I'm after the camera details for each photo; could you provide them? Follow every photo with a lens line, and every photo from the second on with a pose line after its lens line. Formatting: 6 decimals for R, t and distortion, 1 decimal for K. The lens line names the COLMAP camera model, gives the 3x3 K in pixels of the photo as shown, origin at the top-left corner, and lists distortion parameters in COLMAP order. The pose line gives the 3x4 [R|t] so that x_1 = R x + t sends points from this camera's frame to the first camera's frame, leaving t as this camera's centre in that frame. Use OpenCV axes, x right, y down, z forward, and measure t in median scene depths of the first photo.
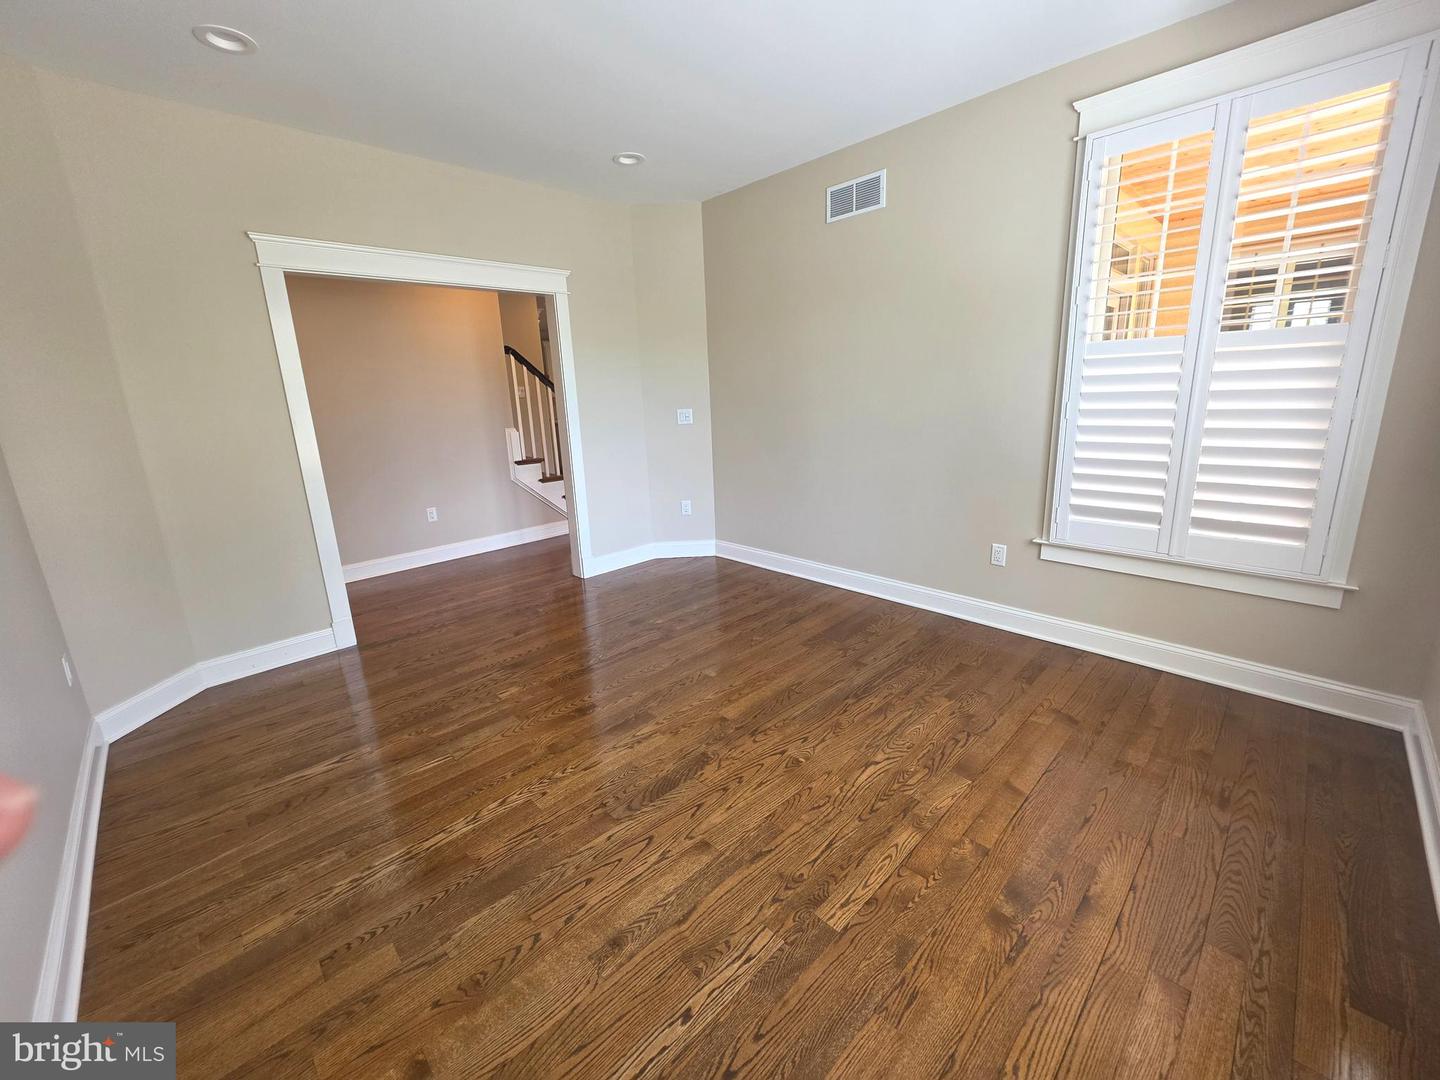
lens RADIAL K [[577.3, 0, 723.3], [0, 577.3, 533.0], [0, 0, 1]] dist [-0.001835, -0.000581]
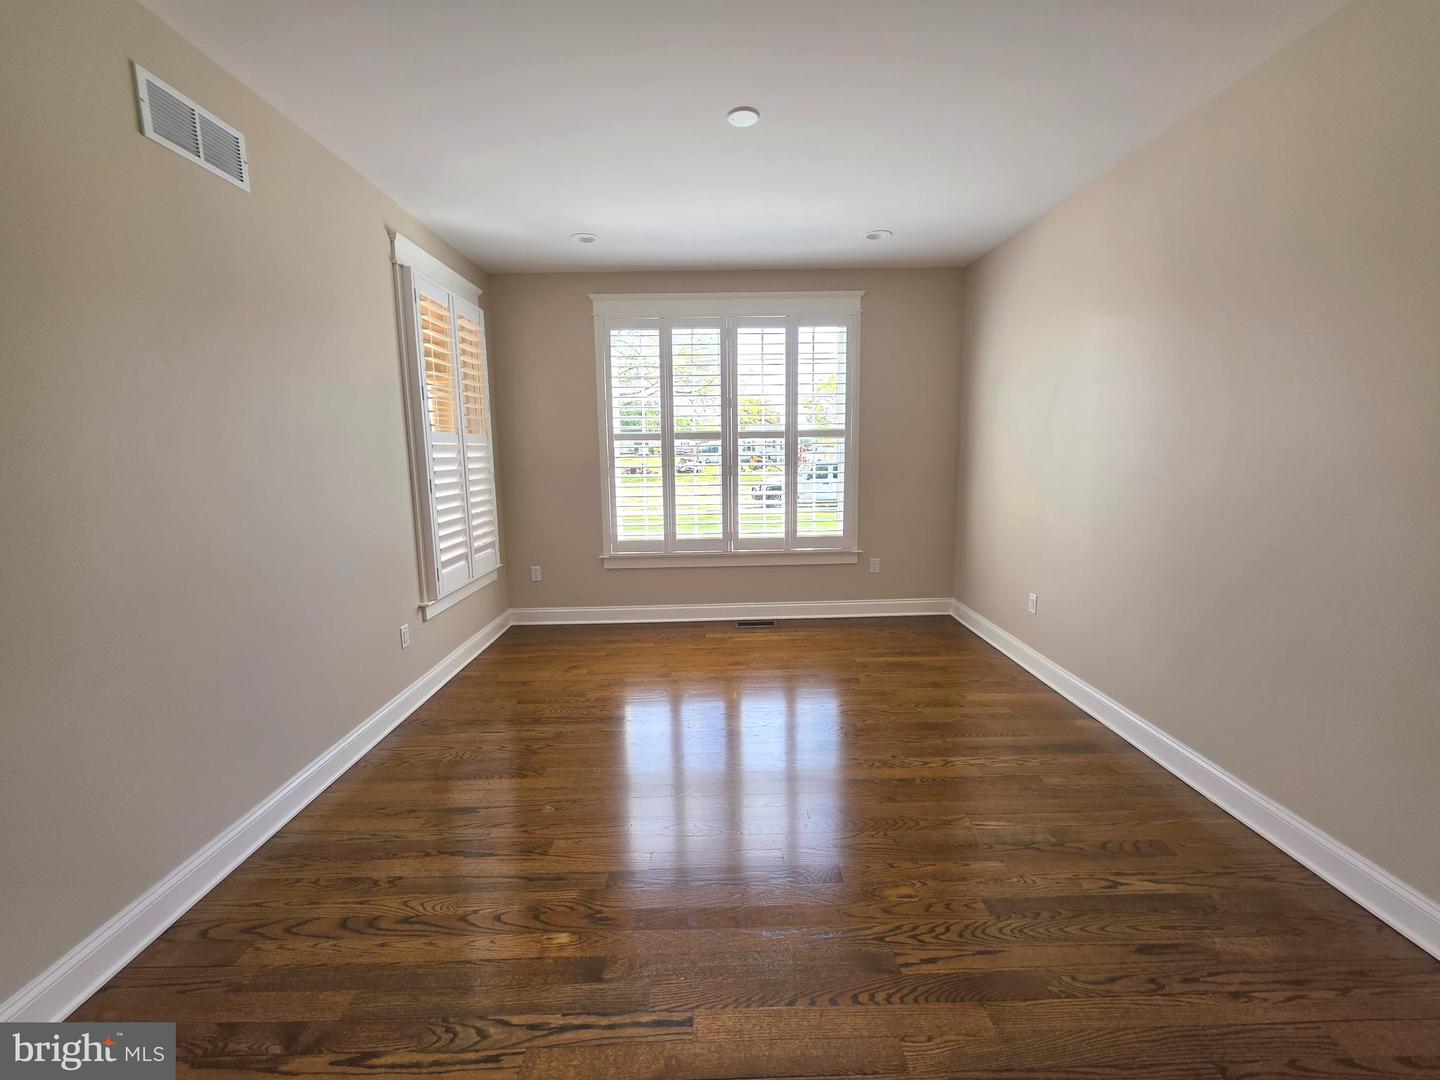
lens RADIAL K [[577.3, 0, 713.2], [0, 577.3, 525.7], [0, 0, 1]] dist [-0.001835, -0.000581]
pose [[-0.718495, -0.044089, 0.694133, -0.739430], [0.201521, 0.941986, 0.268425, -0.382350], [-0.665699, 0.332744, -0.667927, 1.620723]]
